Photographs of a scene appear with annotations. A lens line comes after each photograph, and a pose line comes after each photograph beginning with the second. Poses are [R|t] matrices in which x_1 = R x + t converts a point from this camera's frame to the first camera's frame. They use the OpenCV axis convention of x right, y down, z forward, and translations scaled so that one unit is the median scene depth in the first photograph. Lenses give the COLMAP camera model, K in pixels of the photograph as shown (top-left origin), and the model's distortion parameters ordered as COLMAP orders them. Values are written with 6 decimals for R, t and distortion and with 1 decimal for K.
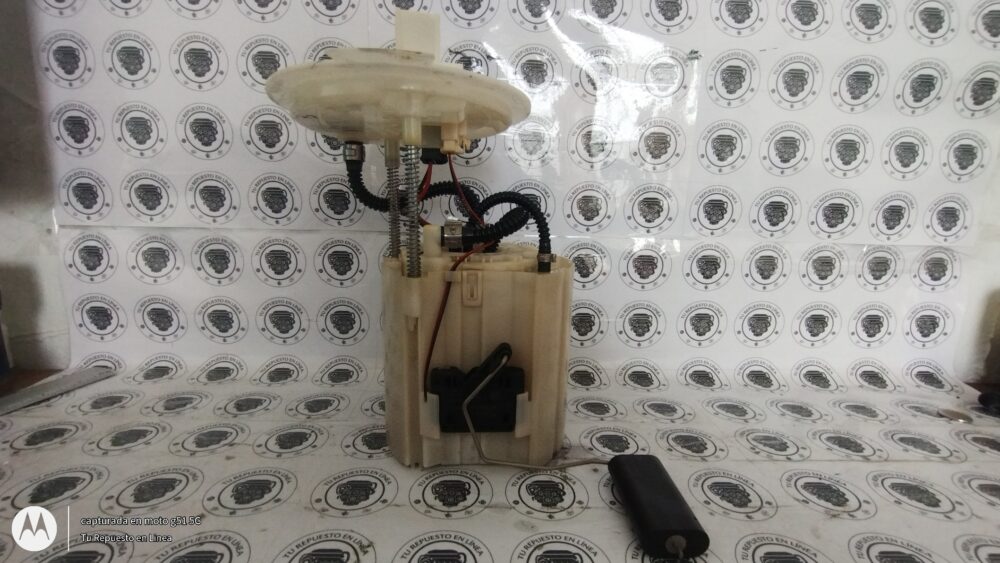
lens RADIAL K [[459.7, 0, 497.1], [0, 459.7, 285.8], [0, 0, 1]] dist [-0.003596, -0.000479]
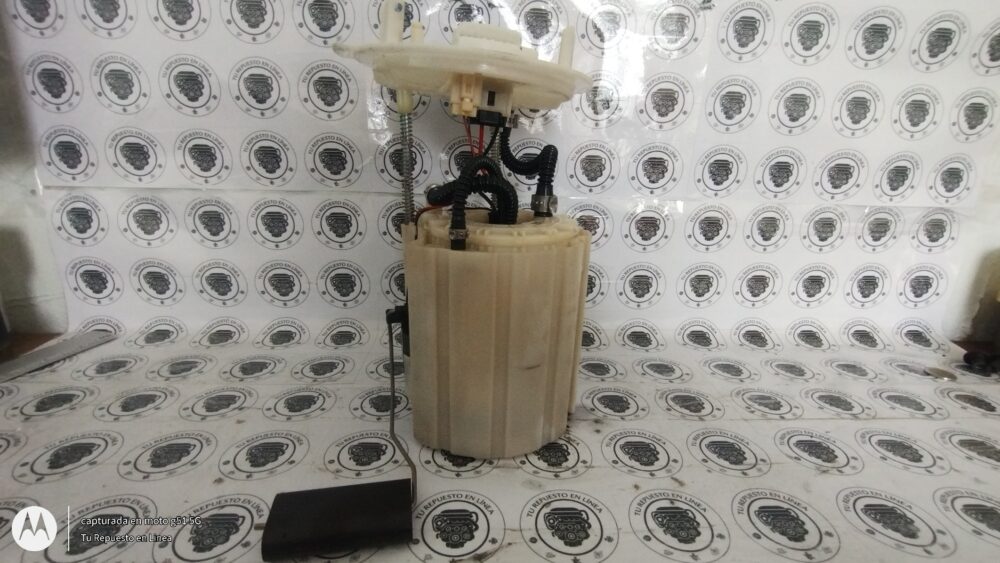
lens RADIAL K [[459.7, 0, 497.1], [0, 459.7, 285.8], [0, 0, 1]] dist [-0.003596, -0.000479]
pose [[0.999833, -0.003532, 0.017948, -0.022101], [0.001661, 0.994655, 0.103244, -0.021977], [-0.018216, -0.103197, 0.994494, 0.004876]]
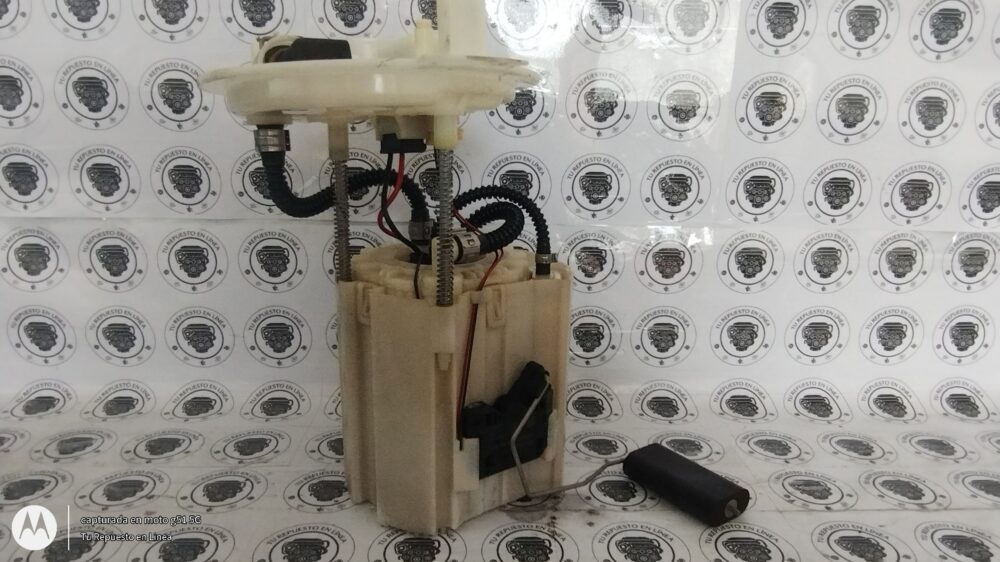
lens RADIAL K [[689.0, 0, 494.0], [0, 689.0, 284.7], [0, 0, 1]] dist [0.000056, -0.005285]
pose [[0.999964, -0.008351, 0.001136, 0.028965], [0.008282, 0.998667, 0.050942, -0.069276], [-0.001559, -0.050930, 0.998701, -0.161693]]
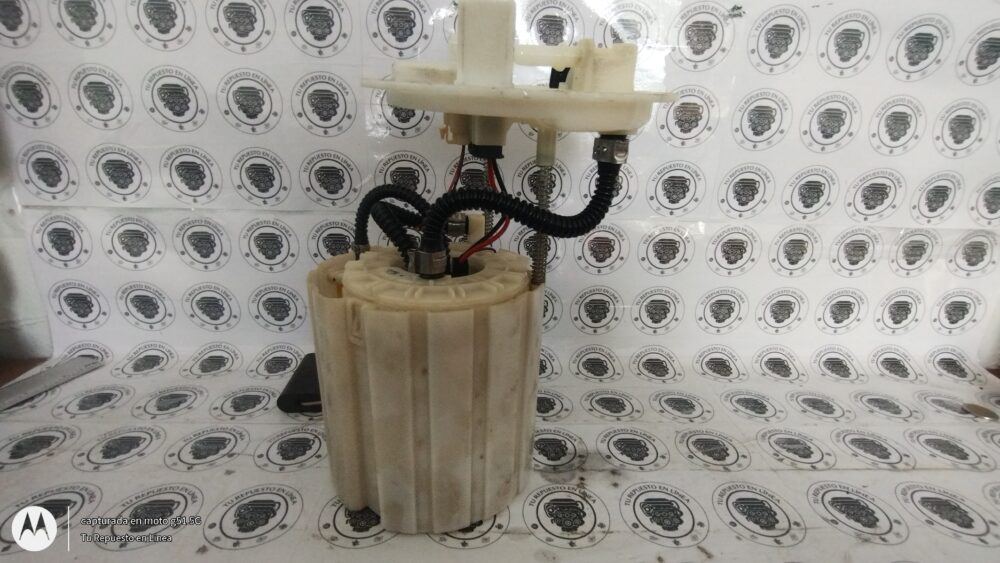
lens RADIAL K [[459.7, 0, 497.1], [0, 459.7, 285.8], [0, 0, 1]] dist [-0.003596, -0.000479]
pose [[0.999938, 0.000408, 0.011152, -0.030823], [-0.001821, 0.991897, 0.127030, -0.093232], [-0.011010, -0.127043, 0.991836, 0.076410]]
